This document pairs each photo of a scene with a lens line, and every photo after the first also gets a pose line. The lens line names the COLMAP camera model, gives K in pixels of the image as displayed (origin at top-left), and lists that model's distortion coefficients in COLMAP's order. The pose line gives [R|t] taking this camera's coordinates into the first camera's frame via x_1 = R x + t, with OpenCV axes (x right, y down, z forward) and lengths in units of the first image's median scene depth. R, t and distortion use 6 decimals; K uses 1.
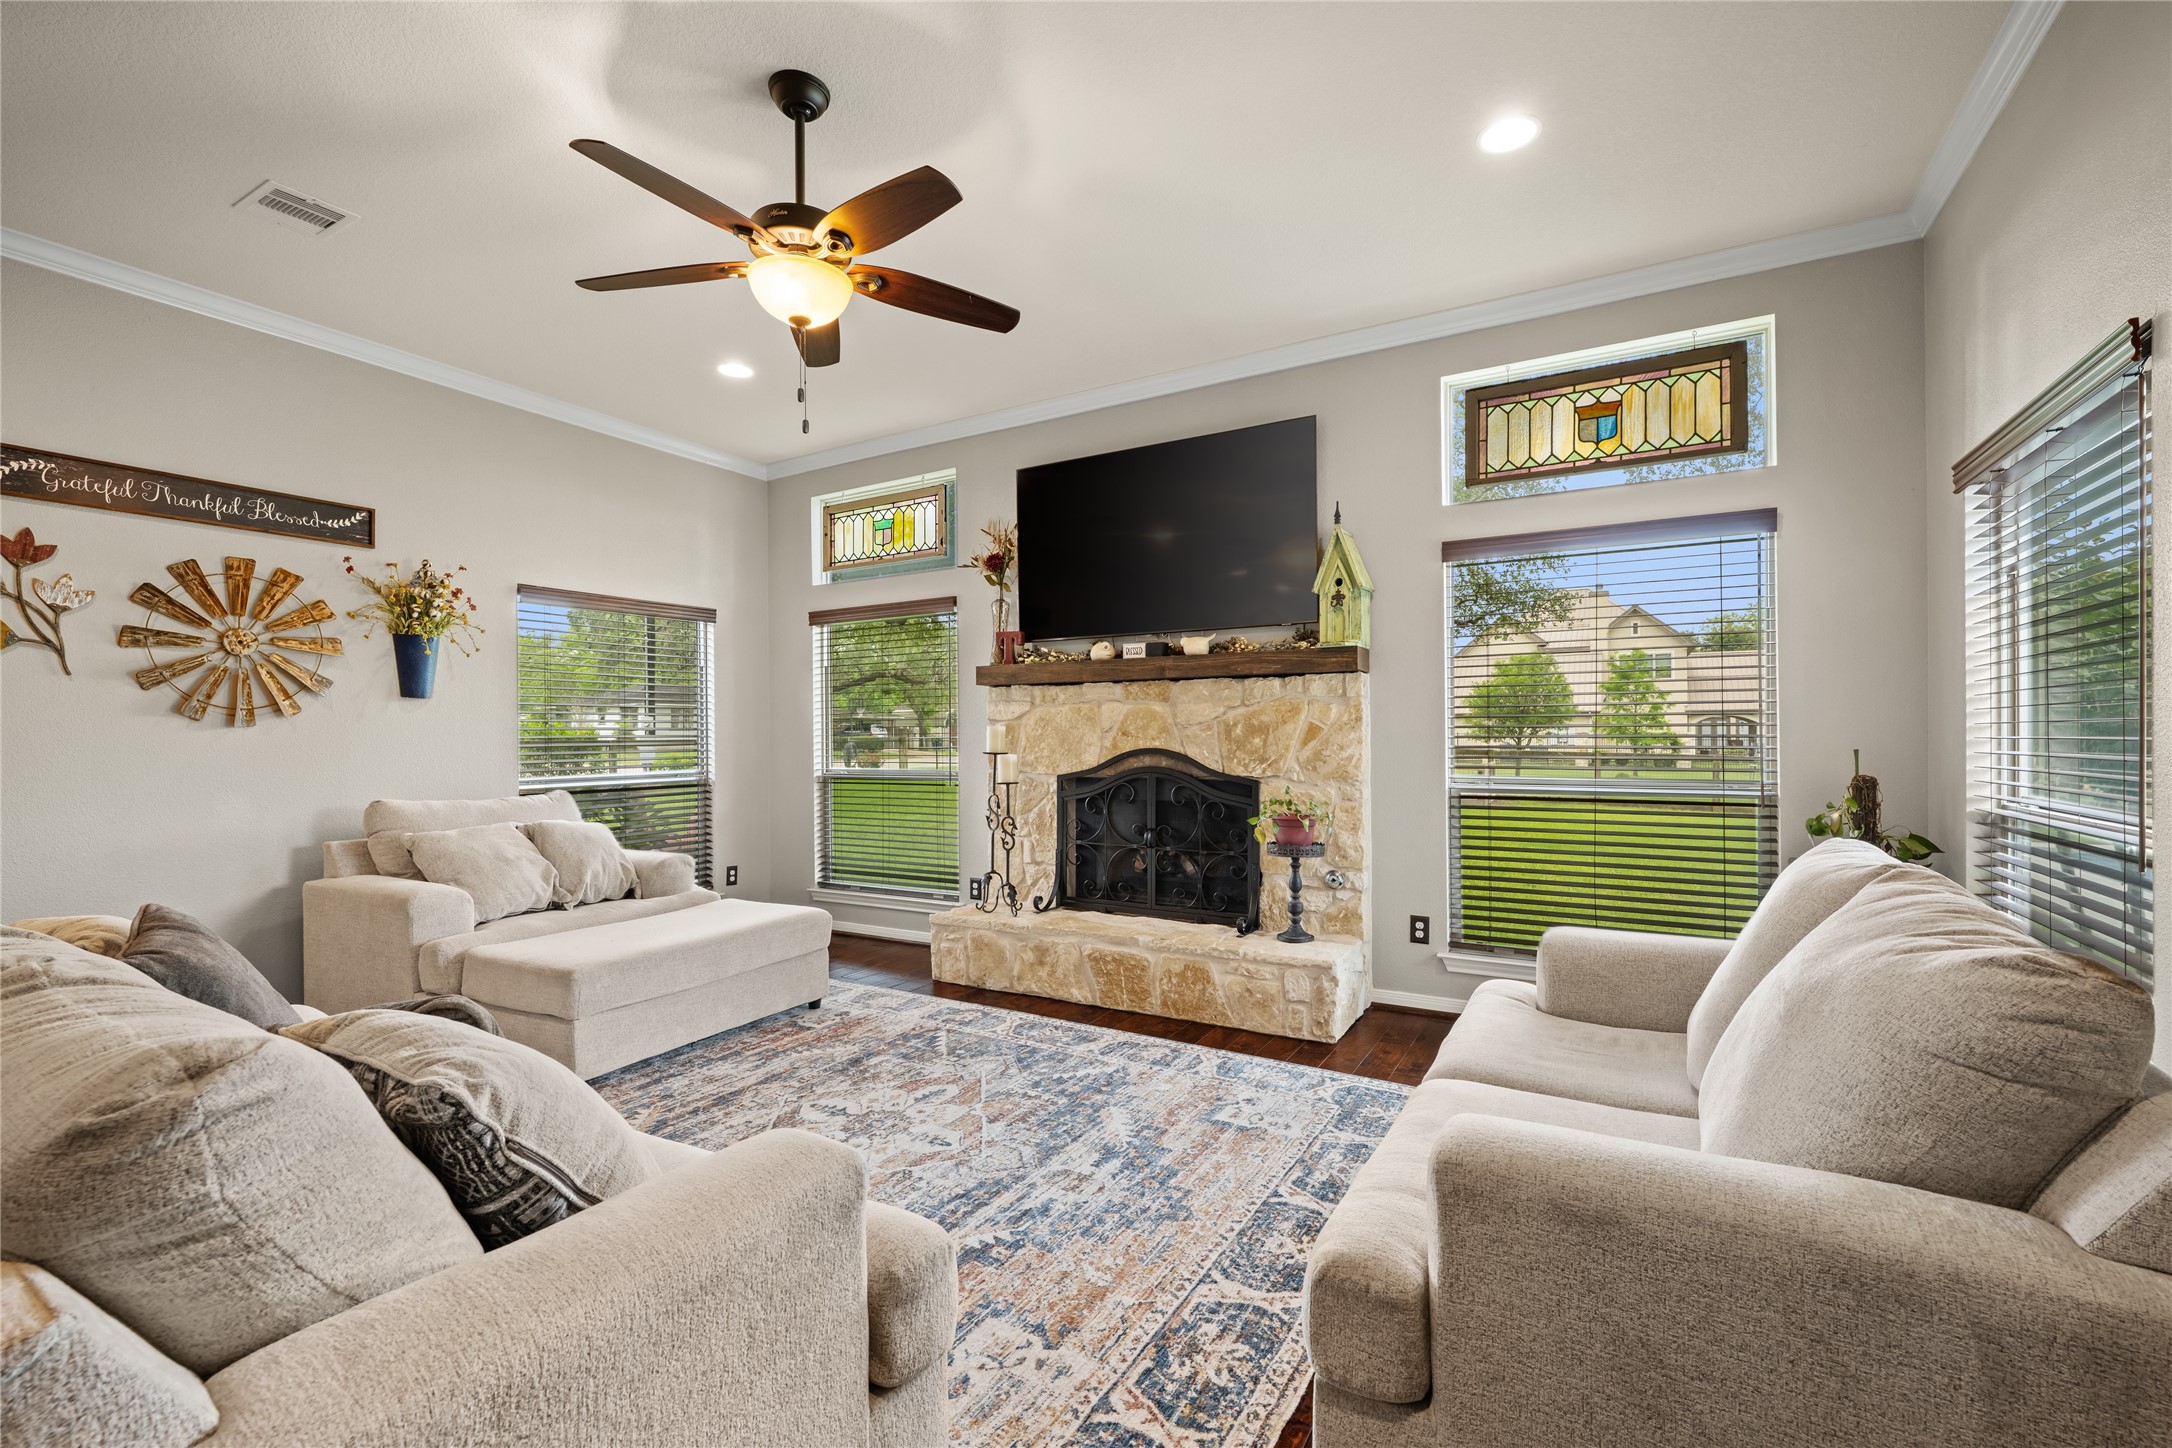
lens RADIAL K [[926.4, 0, 1089.7], [0, 926.4, 732.0], [0, 0, 1]] dist [-0.001044, -0.000105]
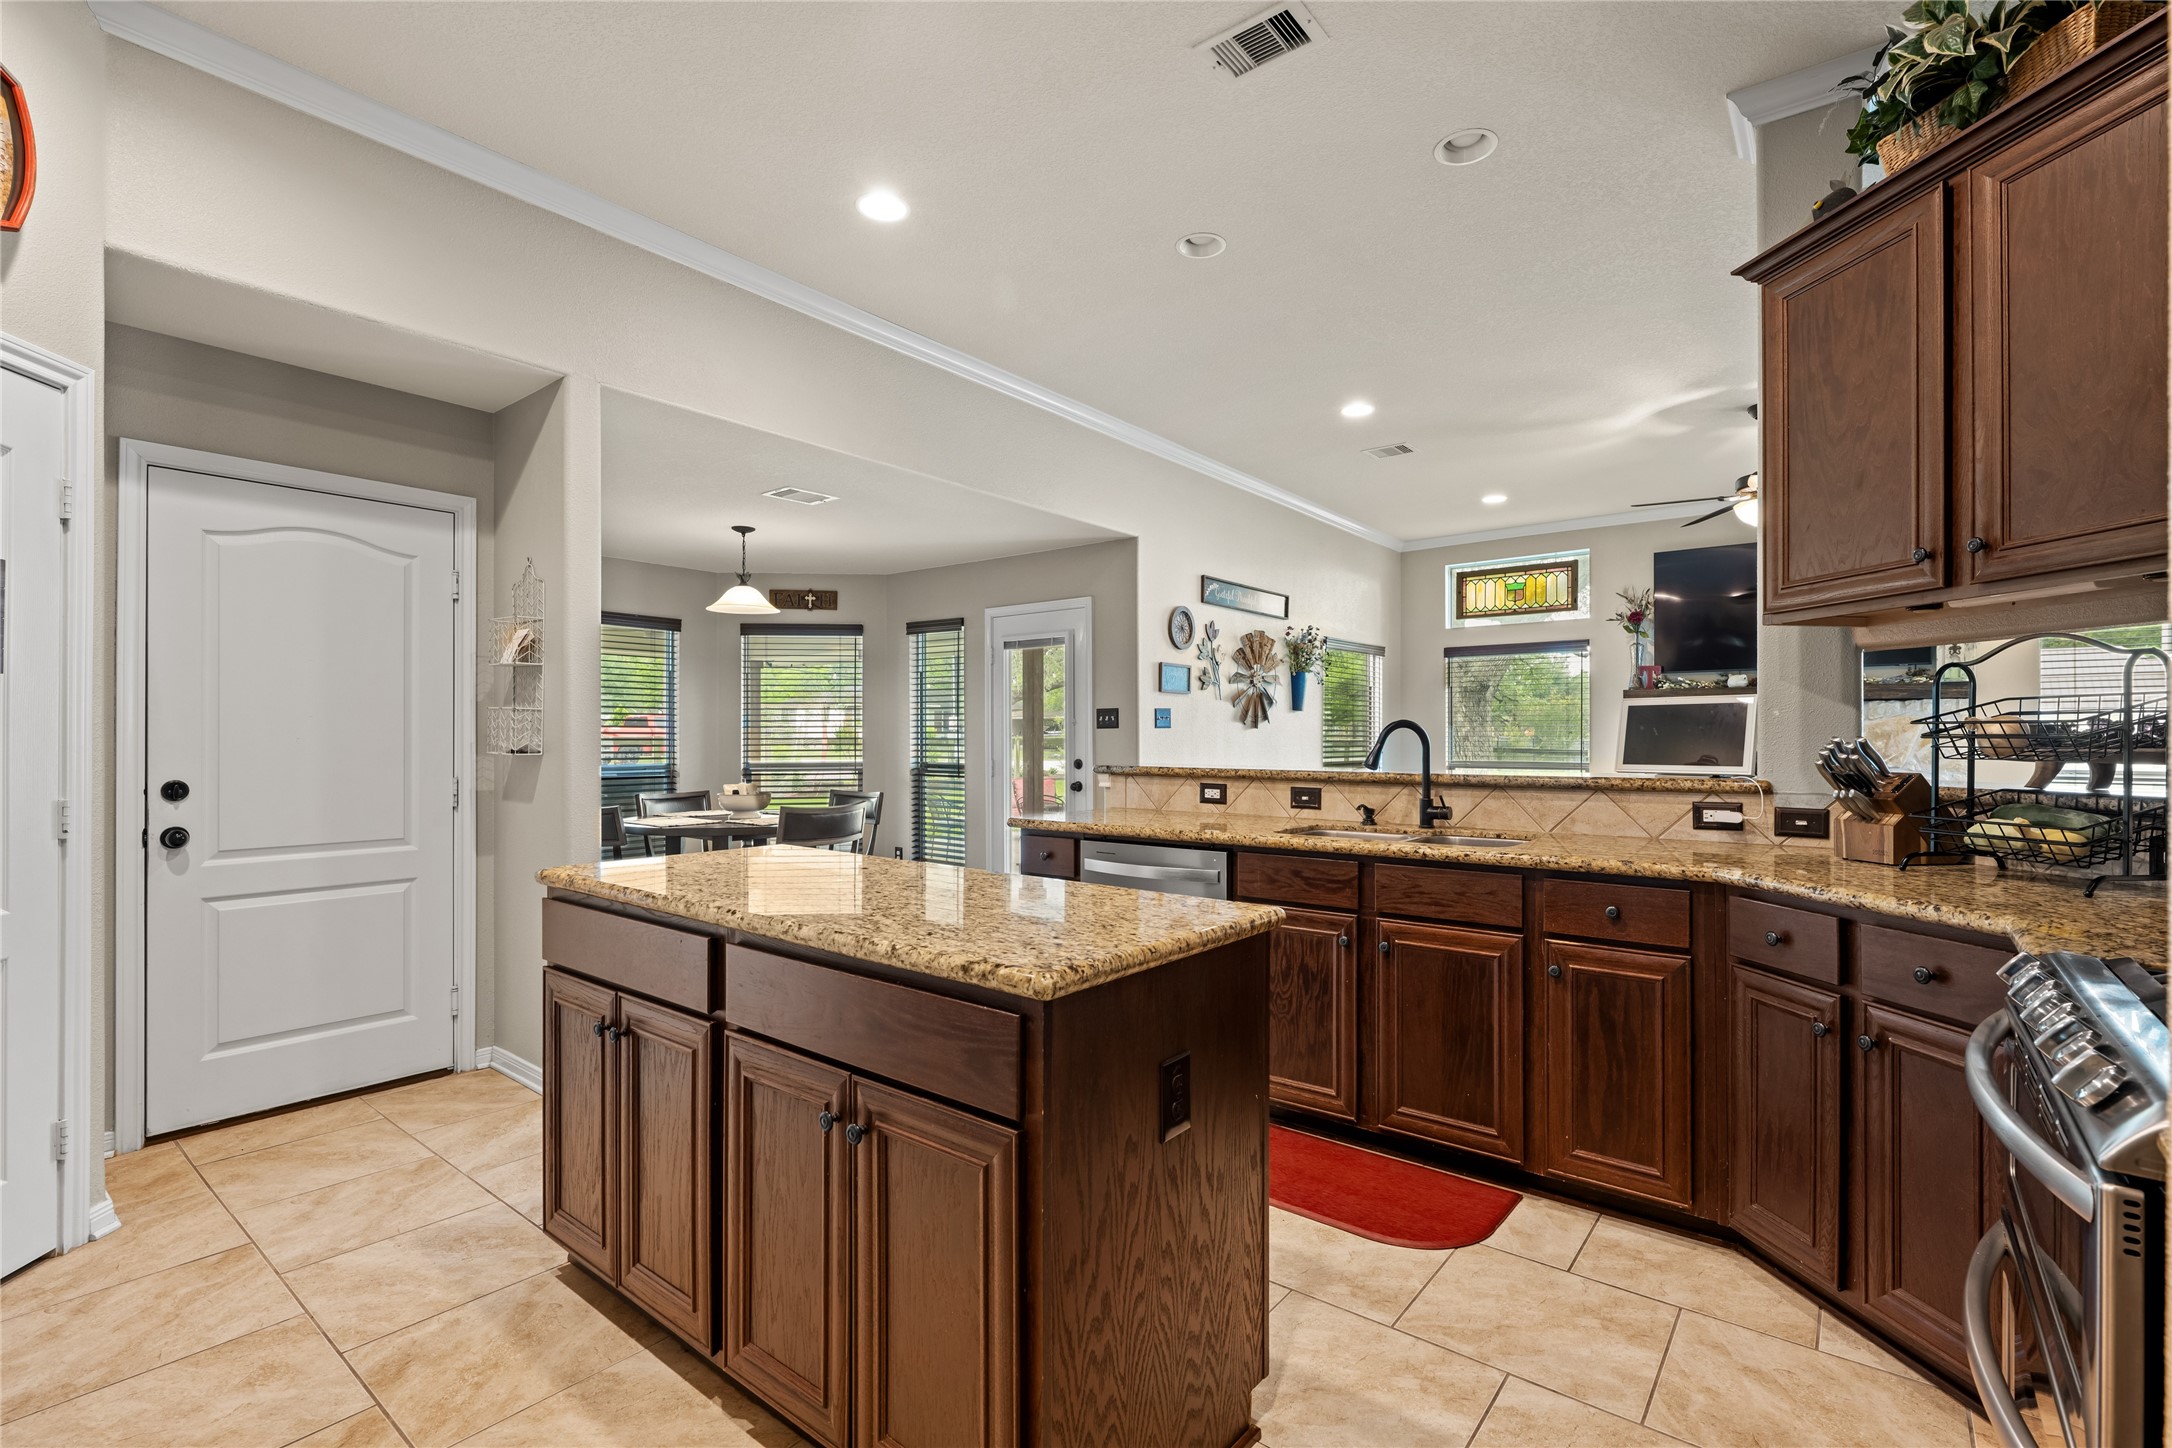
lens RADIAL K [[974.5, 0, 1098.1], [0, 974.5, 734.3], [0, 0, 1]] dist [0.000569, -0.000066]
pose [[0.989084, 0.010825, -0.146957, -0.700629], [-0.011203, 0.999936, -0.001745, 0.009767], [0.146929, 0.003372, 0.989141, -0.615167]]
